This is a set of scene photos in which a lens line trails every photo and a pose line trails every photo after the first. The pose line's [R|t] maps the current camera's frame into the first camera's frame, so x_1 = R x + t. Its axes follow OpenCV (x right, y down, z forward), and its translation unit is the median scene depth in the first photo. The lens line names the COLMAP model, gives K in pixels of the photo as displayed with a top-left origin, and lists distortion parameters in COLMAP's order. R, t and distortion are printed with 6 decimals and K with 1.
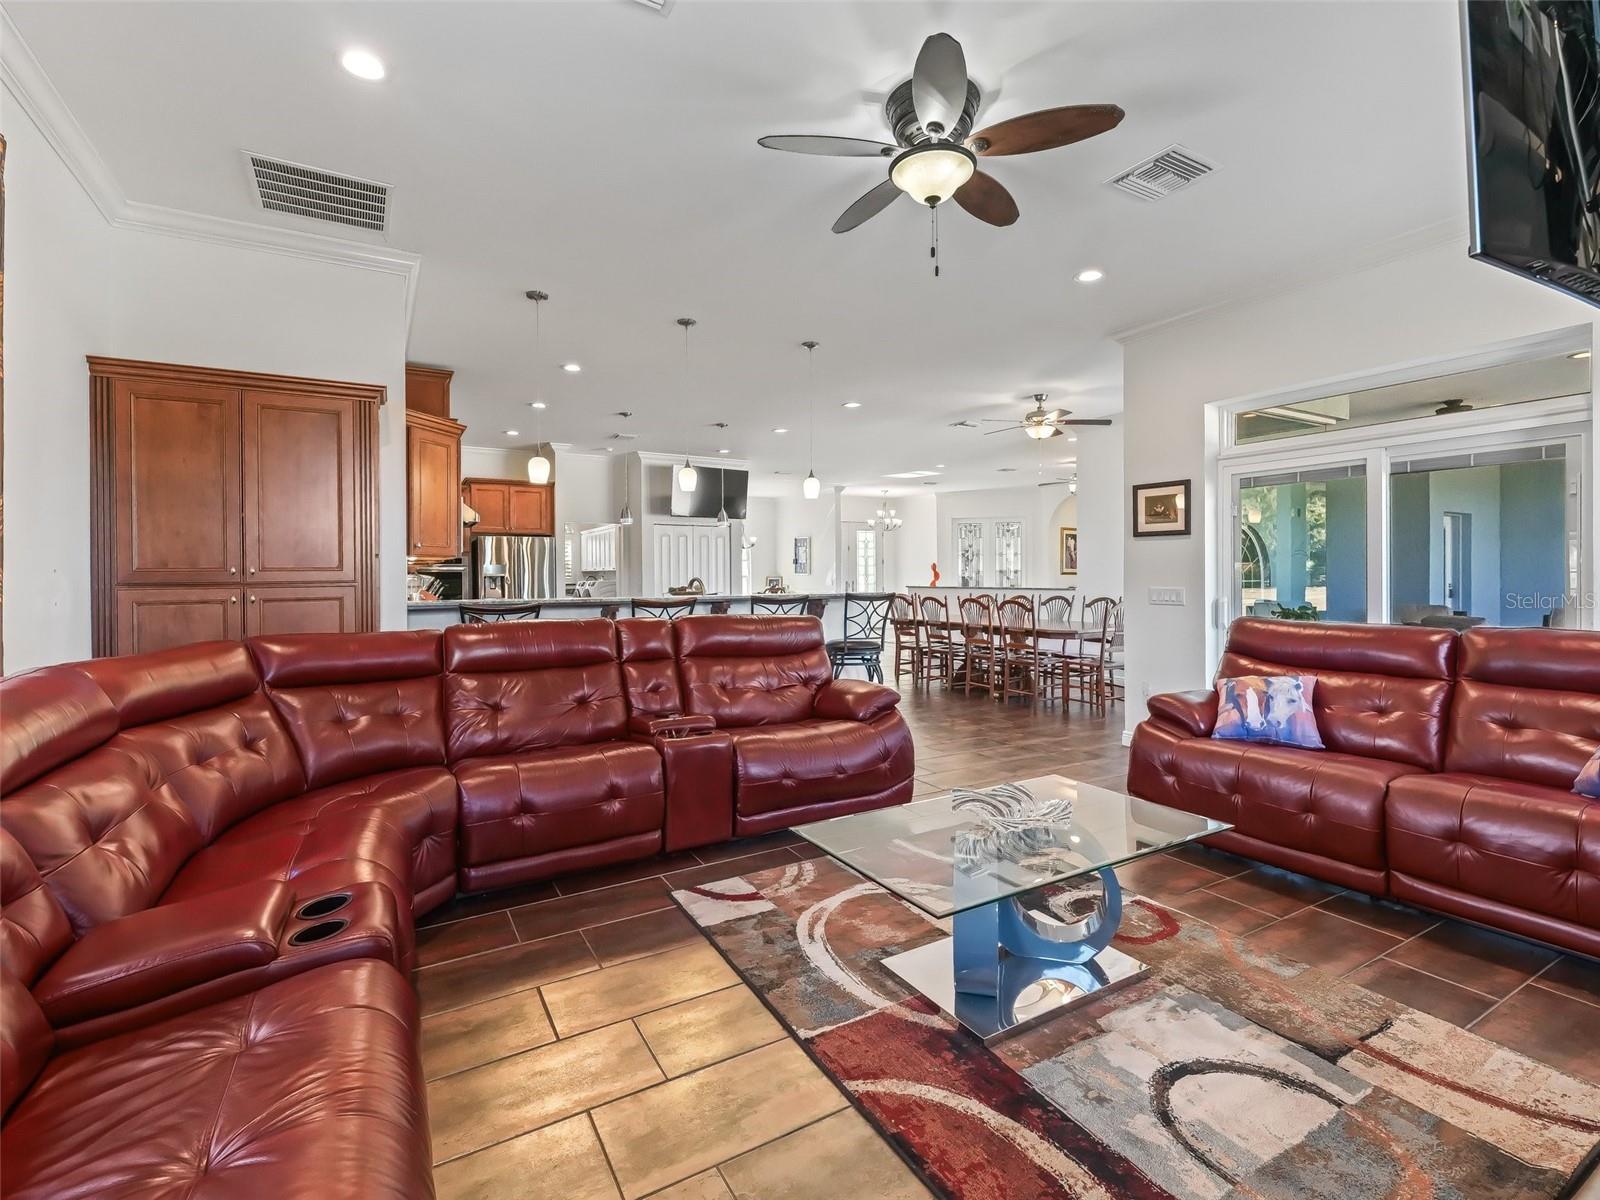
lens RADIAL K [[720.7, 0, 804.8], [0, 720.7, 591.2], [0, 0, 1]] dist [0.000240, 0.000036]
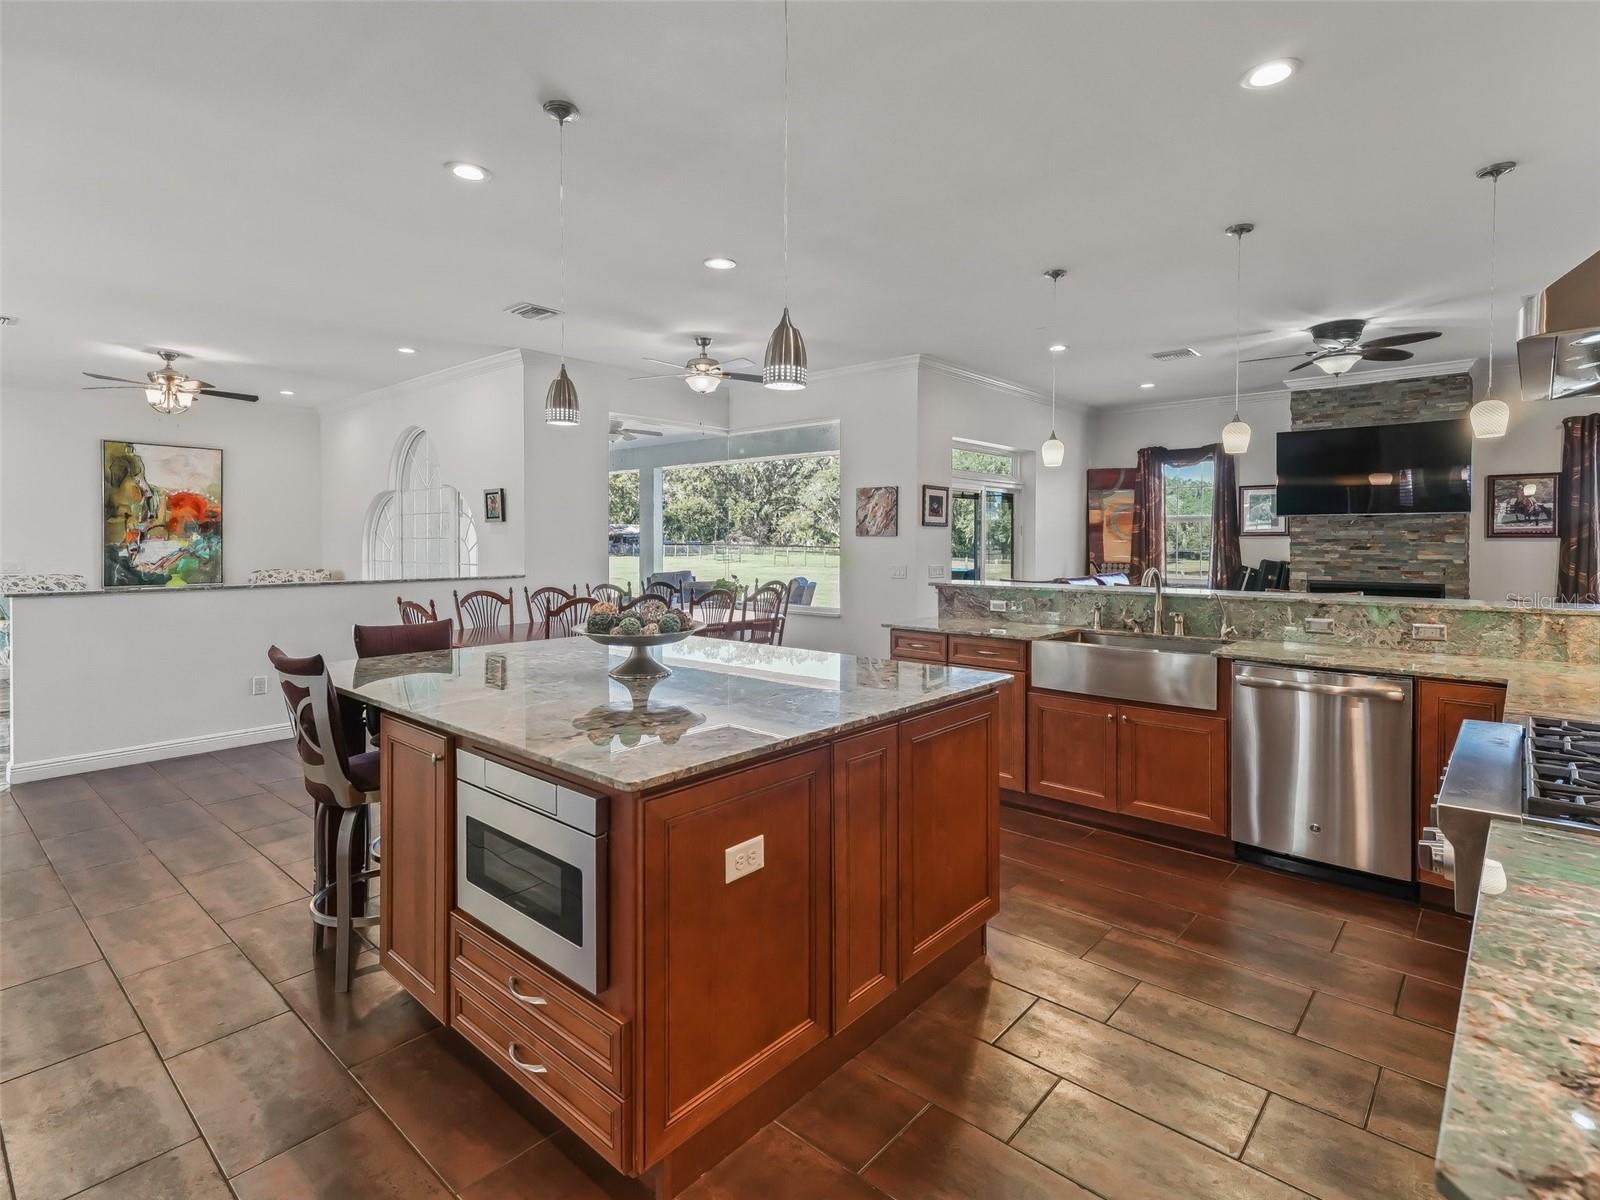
lens RADIAL K [[818.0, 0, 798.7], [0, 818.0, 548.9], [0, 0, 1]] dist [0.021046, -0.000194]
pose [[-0.320249, -0.003161, 0.947328, -0.808151], [0.024932, 0.999620, 0.011764, -0.058164], [-0.947005, 0.027386, -0.320049, 1.659253]]
